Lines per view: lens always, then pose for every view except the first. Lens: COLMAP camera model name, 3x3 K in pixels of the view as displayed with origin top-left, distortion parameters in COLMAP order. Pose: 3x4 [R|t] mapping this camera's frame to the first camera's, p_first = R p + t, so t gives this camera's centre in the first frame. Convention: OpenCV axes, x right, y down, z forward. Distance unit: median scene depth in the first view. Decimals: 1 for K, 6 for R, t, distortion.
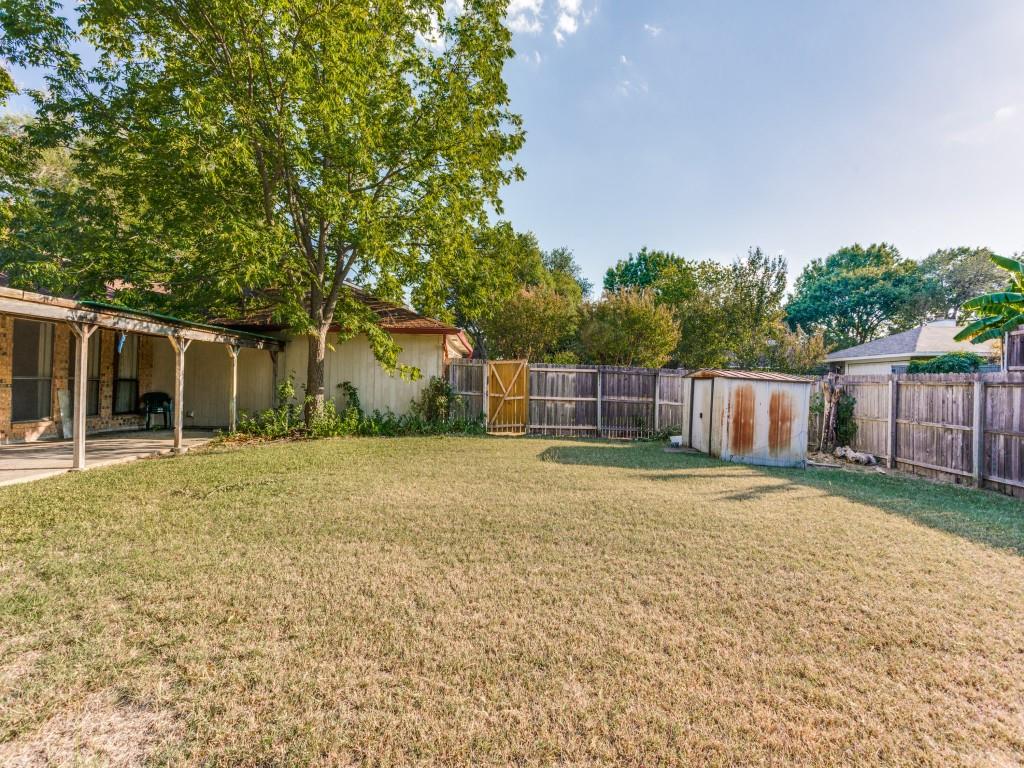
lens RADIAL K [[495.3, 0, 509.9], [0, 495.3, 383.2], [0, 0, 1]] dist [-0.002571, -0.000657]
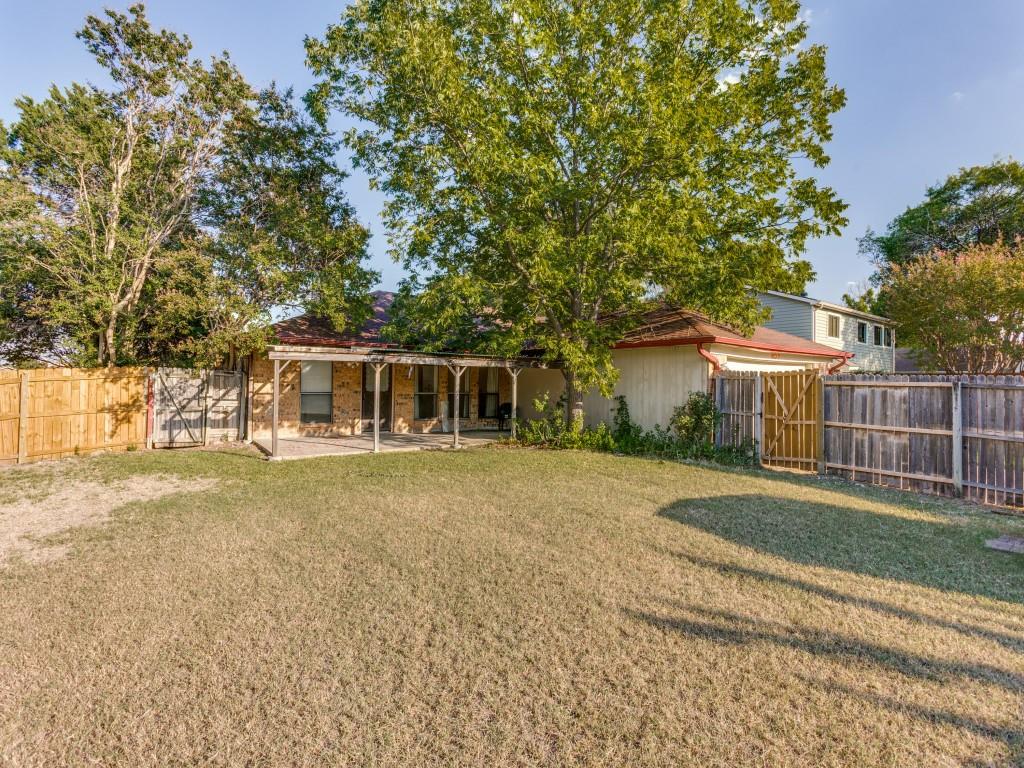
lens RADIAL K [[495.3, 0, 508.9], [0, 495.3, 383.3], [0, 0, 1]] dist [-0.002571, -0.000657]
pose [[0.550402, -0.007687, -0.834864, 0.381261], [-0.003831, 0.999924, -0.011732, -0.017777], [0.834891, 0.009655, 0.550331, 0.237308]]
